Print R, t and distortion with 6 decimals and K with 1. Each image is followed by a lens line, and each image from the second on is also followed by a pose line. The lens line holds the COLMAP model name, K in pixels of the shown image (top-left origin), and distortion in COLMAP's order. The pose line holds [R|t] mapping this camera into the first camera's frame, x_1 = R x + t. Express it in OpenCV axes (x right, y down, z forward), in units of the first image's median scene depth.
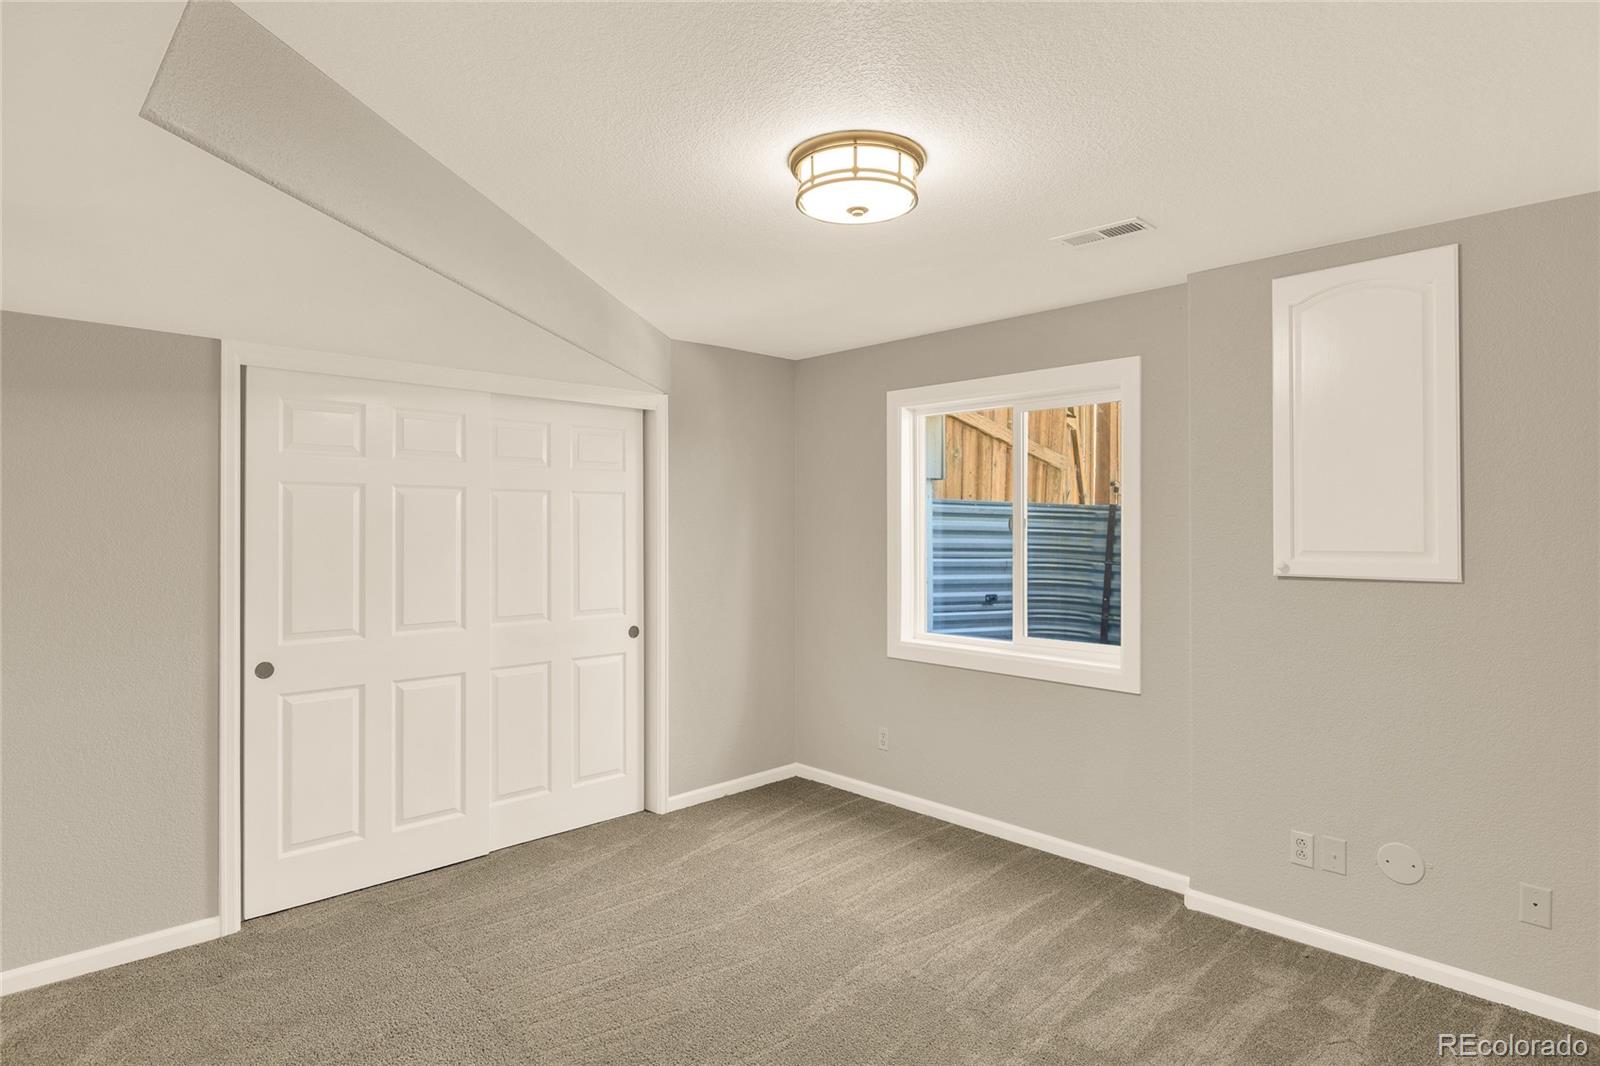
lens RADIAL K [[869.9, 0, 801.1], [0, 869.9, 526.3], [0, 0, 1]] dist [-0.003863, -0.001147]
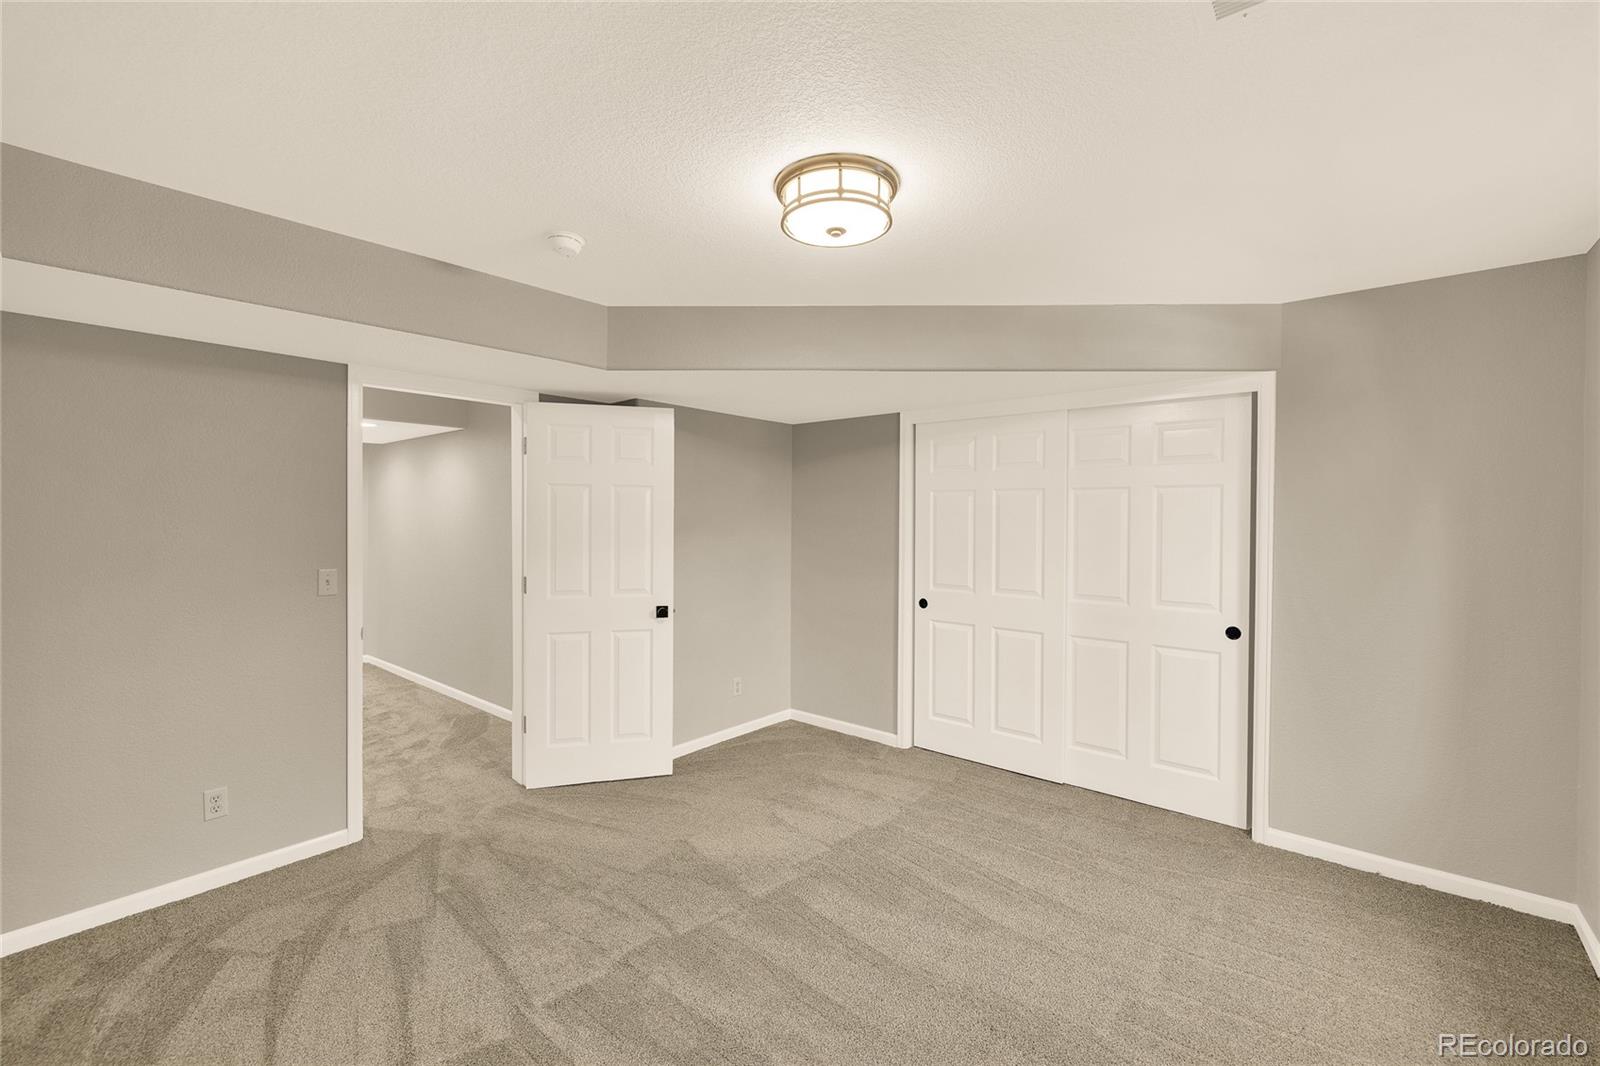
lens RADIAL K [[671.3, 0, 801.5], [0, 671.3, 524.2], [0, 0, 1]] dist [0.000446, -0.000005]
pose [[0.095738, 0.010825, -0.995348, 0.643963], [-0.005168, 0.999933, 0.010378, -0.001121], [0.995393, 0.004151, 0.095787, 0.625773]]
